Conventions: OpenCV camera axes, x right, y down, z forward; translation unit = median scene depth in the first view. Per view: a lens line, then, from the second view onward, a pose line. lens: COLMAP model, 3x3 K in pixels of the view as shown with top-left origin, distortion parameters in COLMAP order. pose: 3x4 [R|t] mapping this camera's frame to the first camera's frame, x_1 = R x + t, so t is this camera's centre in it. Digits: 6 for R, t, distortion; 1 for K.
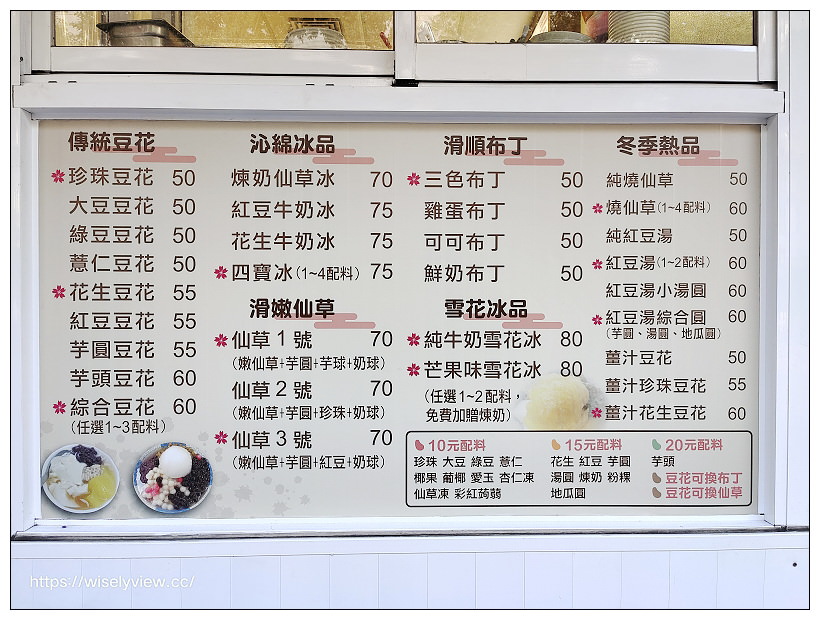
lens RADIAL K [[598.9, 0, 408.5], [0, 598.9, 307.6], [0, 0, 1]] dist [0.051246, -0.023360]
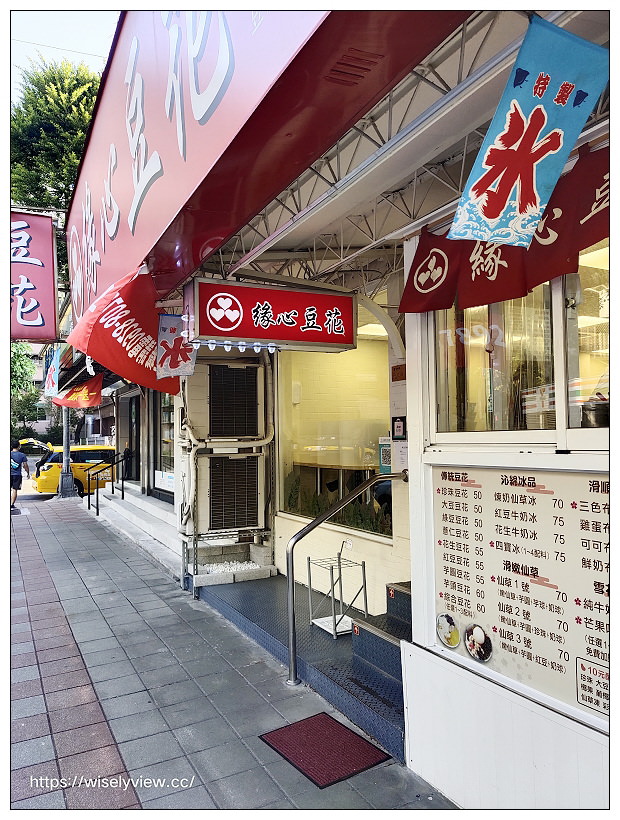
lens RADIAL K [[598.9, 0, 310.3], [0, 598.9, 416.6], [0, 0, 1]] dist [0.051246, -0.023360]
pose [[0.457038, -0.043711, -0.888372, 1.196387], [0.001078, 0.998818, -0.048591, -0.381050], [0.889447, 0.021251, 0.456545, -0.449268]]
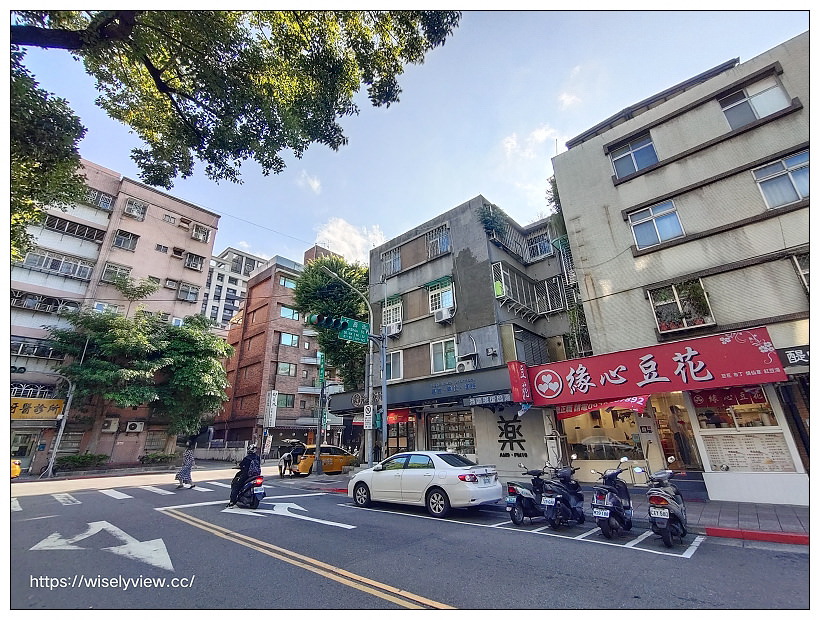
lens RADIAL K [[360.5, 0, 411.2], [0, 360.5, 305.6], [0, 0, 1]] dist [-0.015967, 0.004068]
pose [[0.743729, -0.259022, -0.616259, 0.152816], [0.015458, 0.928296, -0.371520, -0.159833], [0.668303, 0.266784, 0.694404, -8.587243]]
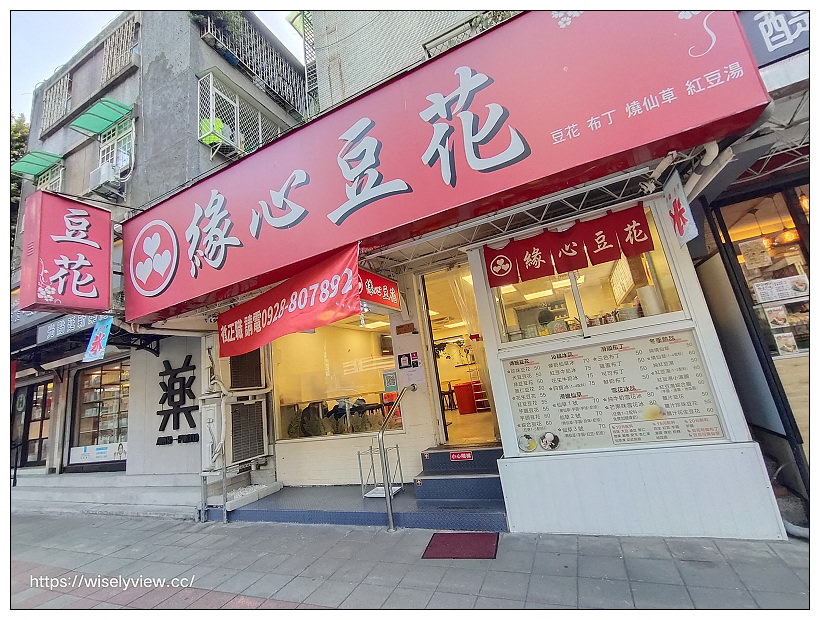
lens RADIAL K [[360.5, 0, 411.9], [0, 360.5, 303.7], [0, 0, 1]] dist [-0.015967, 0.004068]
pose [[0.901156, -0.217042, -0.375248, -0.113909], [0.132708, 0.962197, -0.237834, -0.162405], [0.412683, 0.164527, 0.895893, -1.741110]]
